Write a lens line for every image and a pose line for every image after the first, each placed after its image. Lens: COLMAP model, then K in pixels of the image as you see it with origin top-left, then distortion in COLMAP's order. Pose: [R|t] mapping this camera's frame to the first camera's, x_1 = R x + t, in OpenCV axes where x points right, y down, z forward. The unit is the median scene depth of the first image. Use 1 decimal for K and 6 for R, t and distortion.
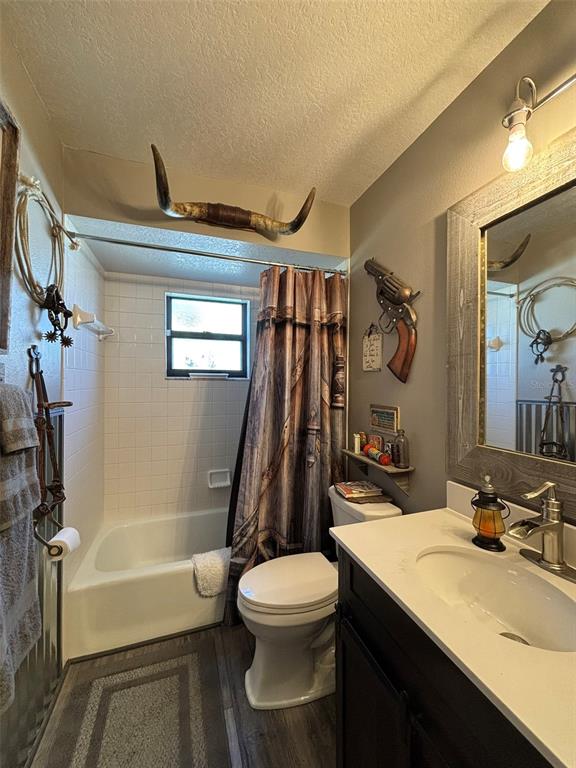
lens RADIAL K [[309.3, 0, 289.1], [0, 309.3, 382.5], [0, 0, 1]] dist [0.000055, 0.000028]
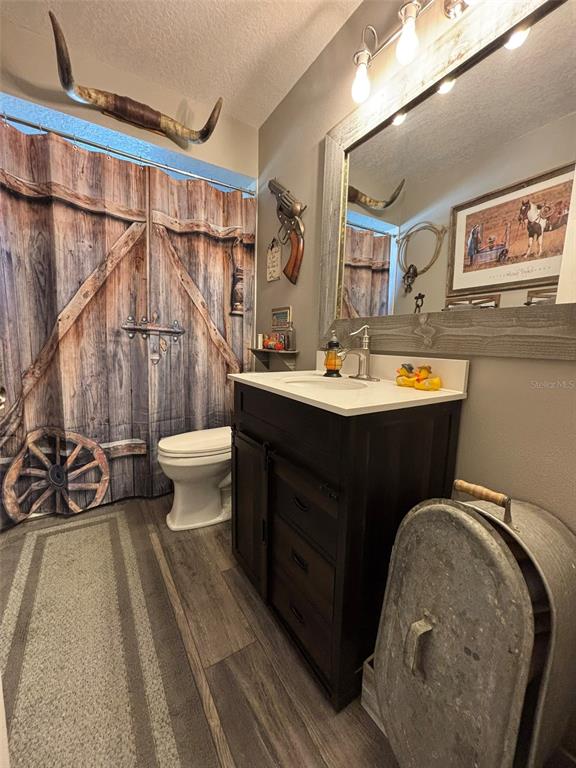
lens RADIAL K [[309.3, 0, 288.7], [0, 309.3, 382.0], [0, 0, 1]] dist [0.000055, 0.000028]
pose [[0.973610, -0.008977, 0.228041, 0.057273], [-0.021848, 0.990970, 0.132290, 0.218364], [-0.227169, -0.133782, 0.964623, -0.245414]]
